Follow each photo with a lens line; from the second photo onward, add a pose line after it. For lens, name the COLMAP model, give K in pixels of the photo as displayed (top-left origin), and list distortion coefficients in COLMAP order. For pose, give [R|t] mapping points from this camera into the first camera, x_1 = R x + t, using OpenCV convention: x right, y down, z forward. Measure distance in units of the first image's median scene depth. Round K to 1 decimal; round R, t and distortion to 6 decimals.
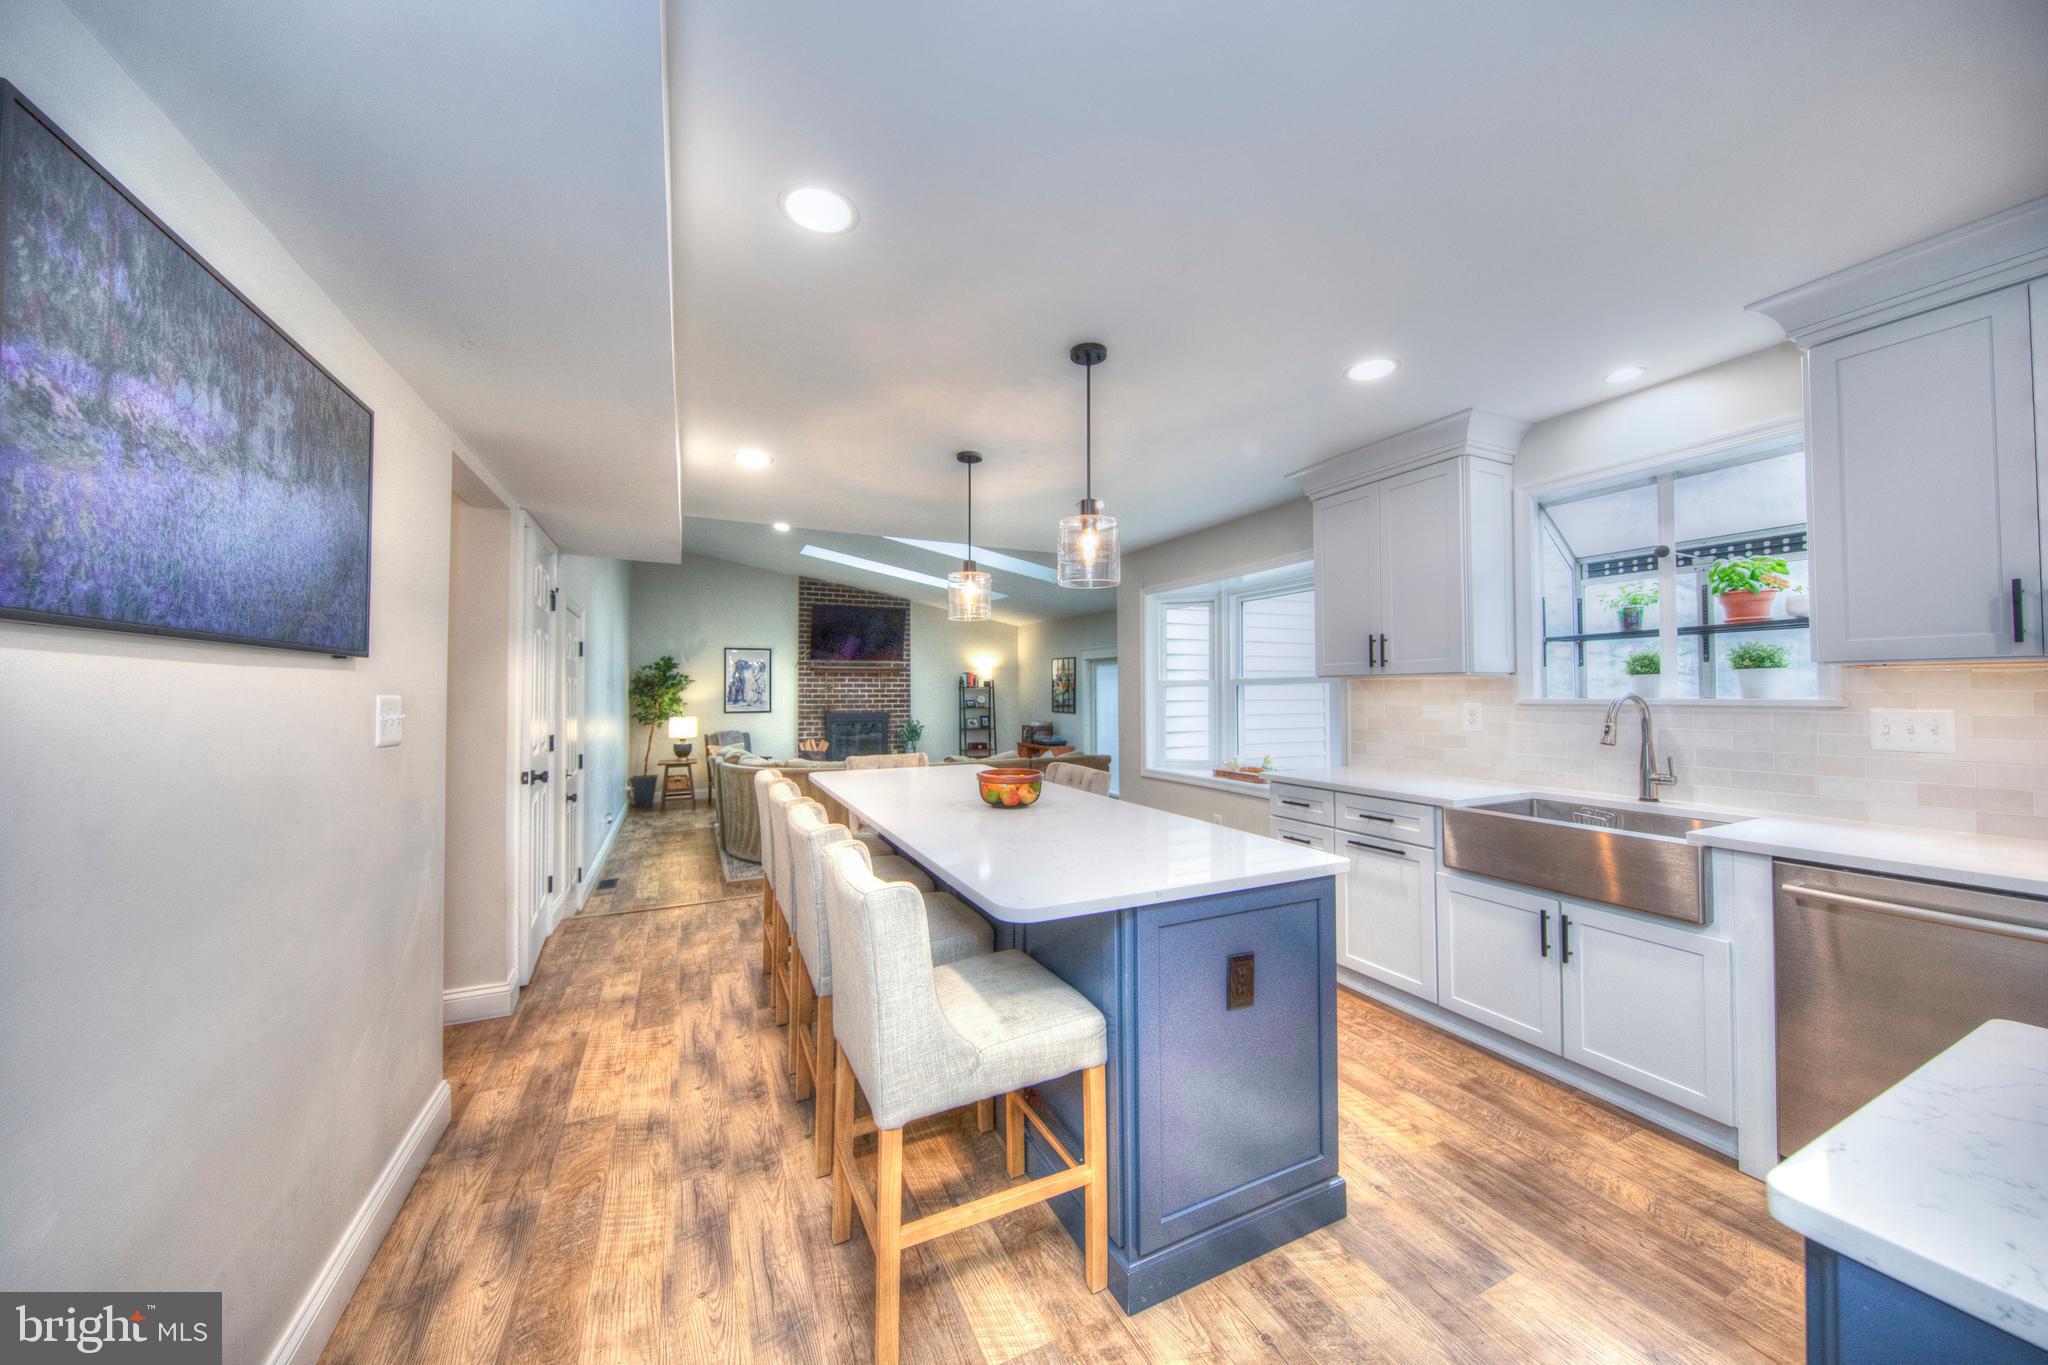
lens RADIAL K [[700.7, 0, 1022.4], [0, 700.7, 677.7], [0, 0, 1]] dist [0.009856, -0.006169]
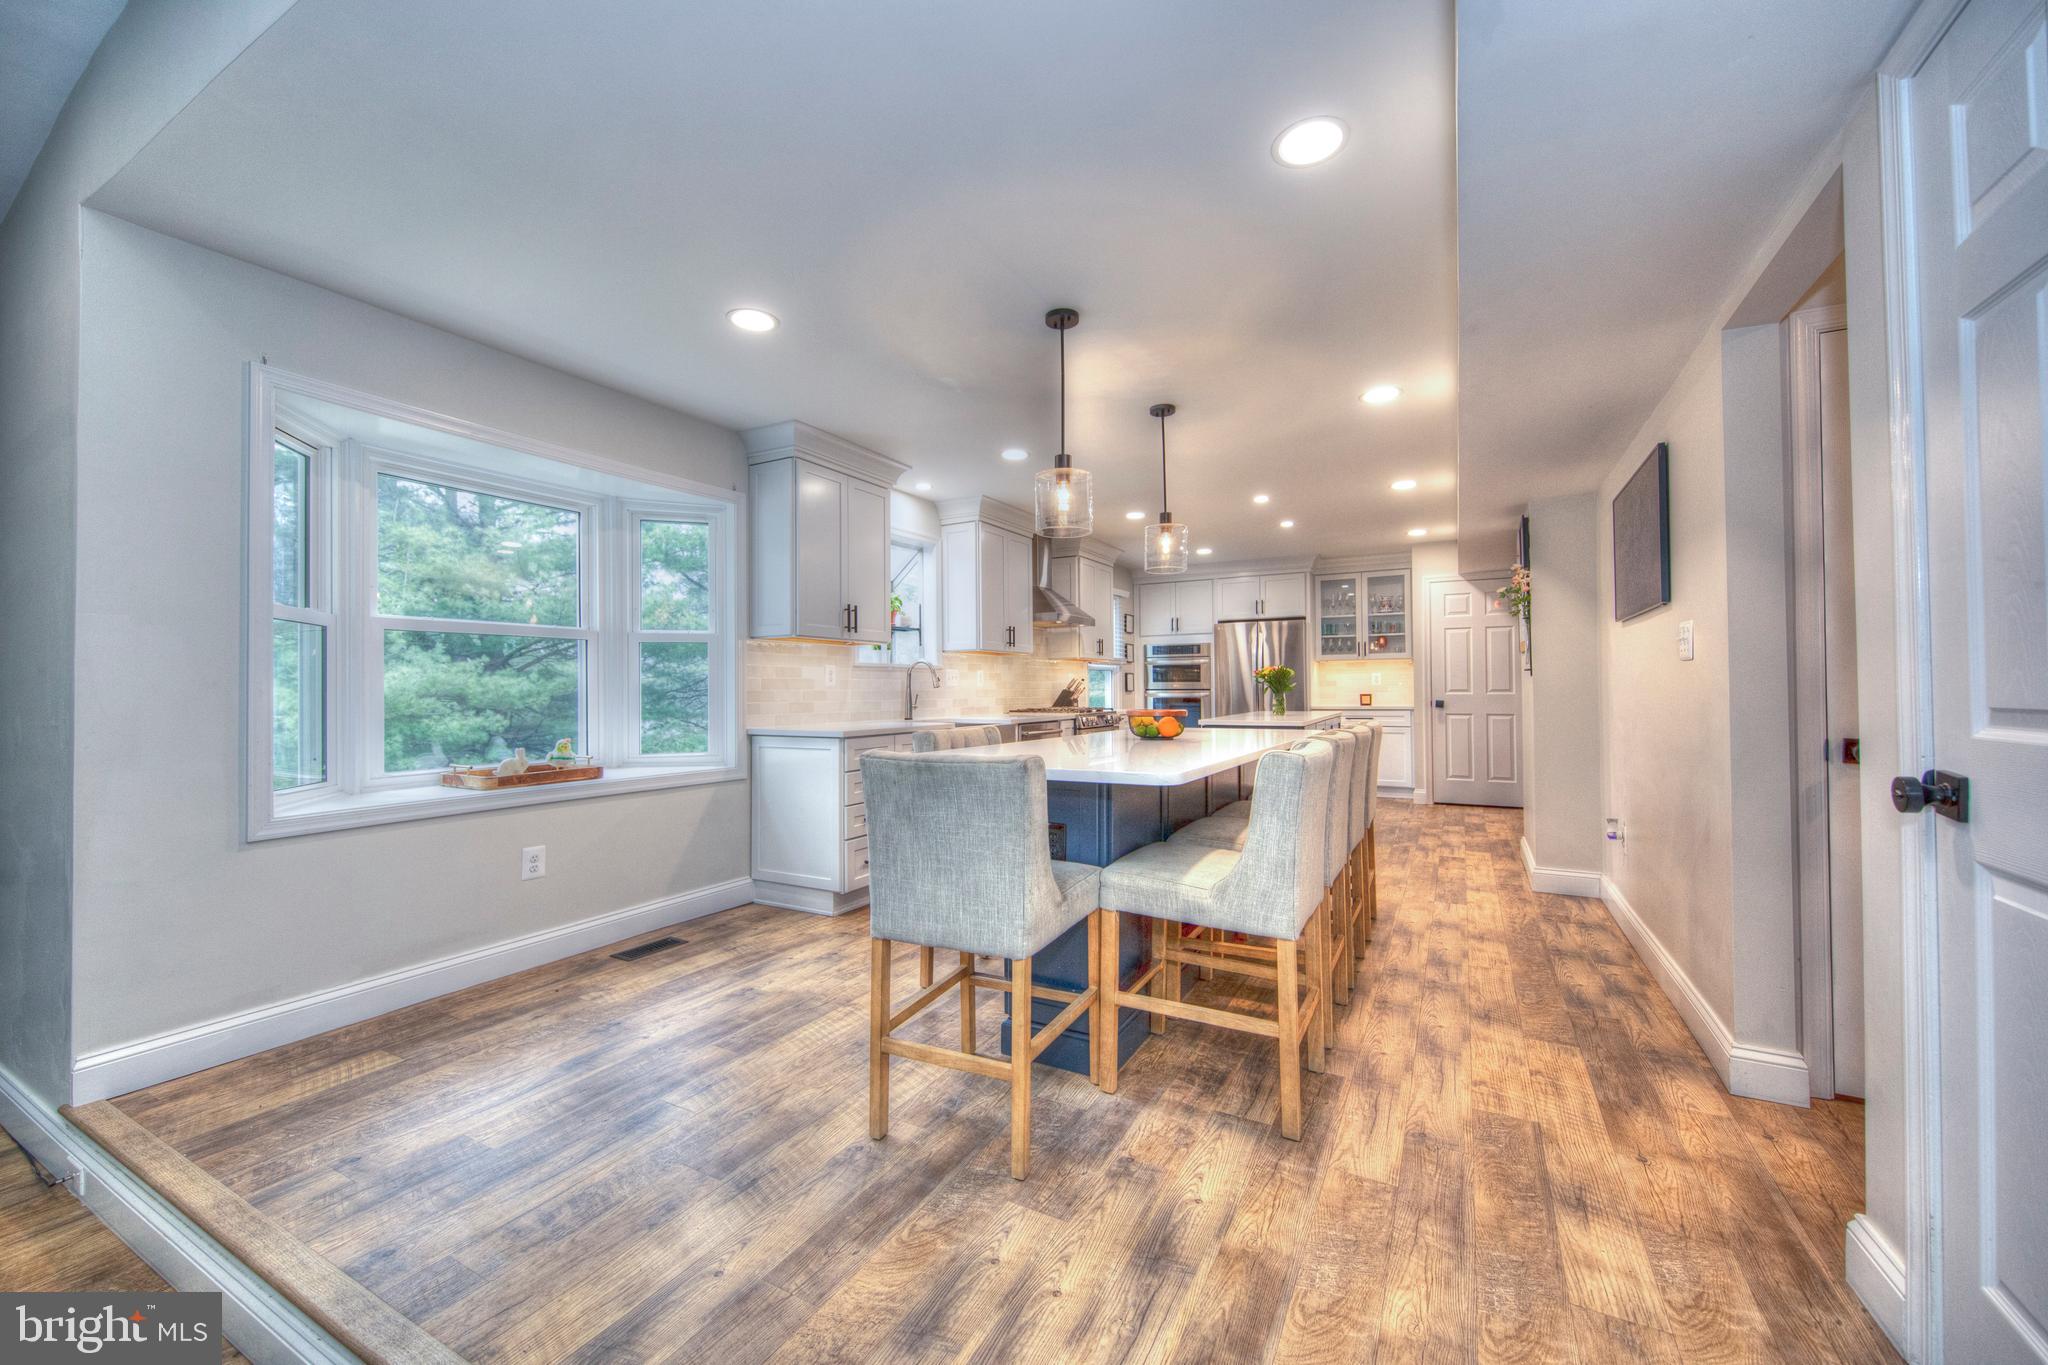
lens RADIAL K [[793.2, 0, 1011.5], [0, 793.2, 678.6], [0, 0, 1]] dist [0.000029, -0.000051]
pose [[-0.574384, 0.019189, 0.818361, -0.844607], [-0.008373, 0.999535, -0.029313, 0.113051], [-0.818543, -0.023689, -0.573957, 1.748944]]
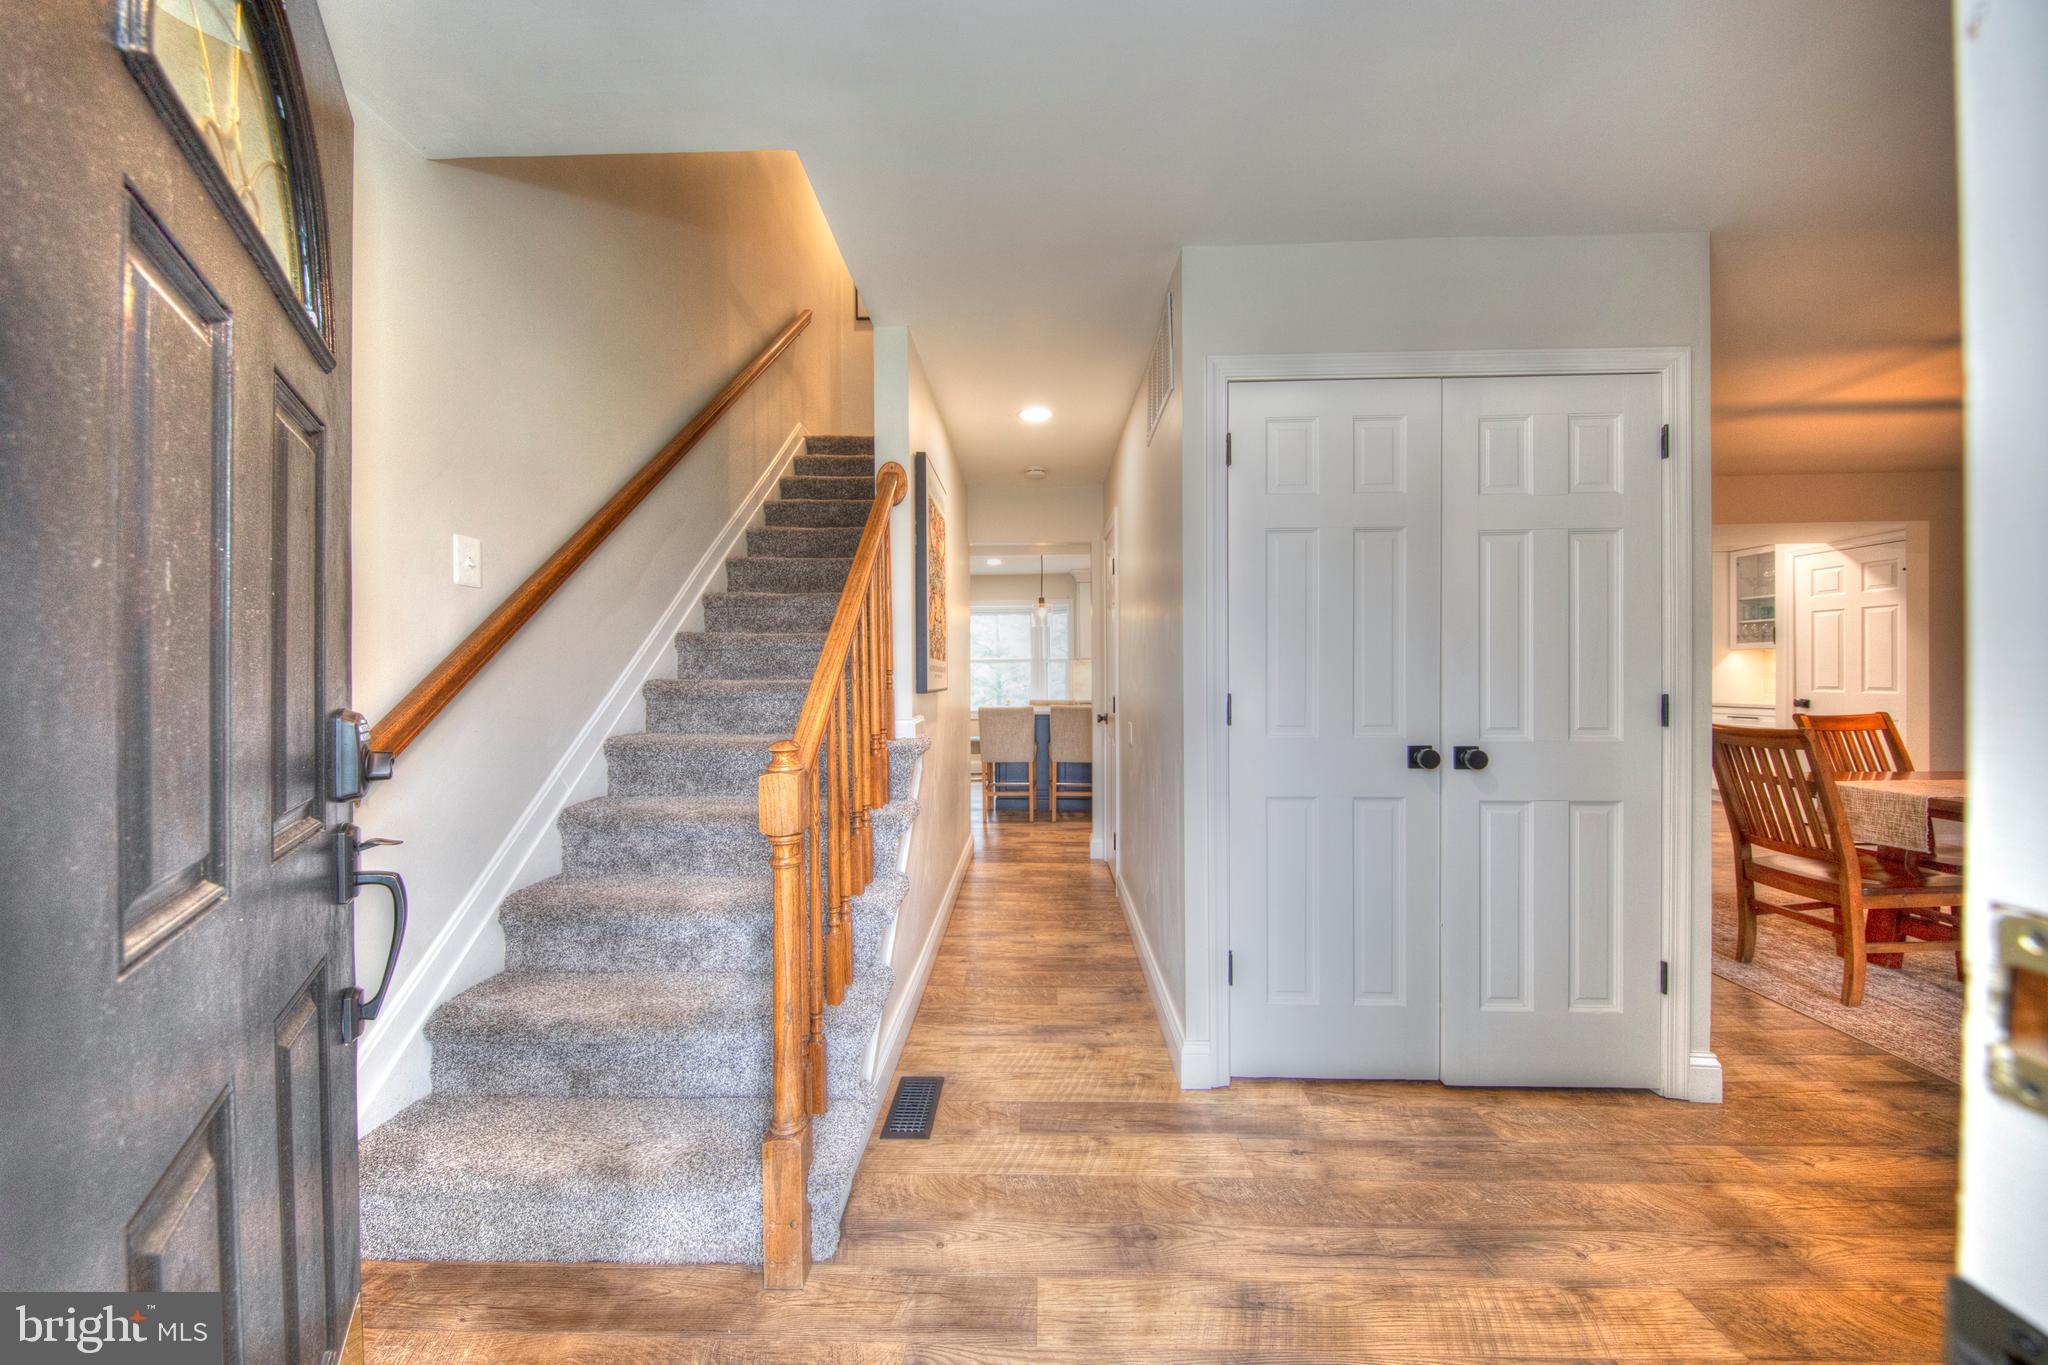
lens RADIAL K [[700.7, 0, 1022.4], [0, 700.7, 677.7], [0, 0, 1]] dist [0.009856, -0.006169]
pose [[0.461591, -0.005441, 0.887076, -2.161754], [-0.011894, 0.999853, 0.012322, 0.042168], [-0.887013, -0.016238, 0.461459, 0.138593]]
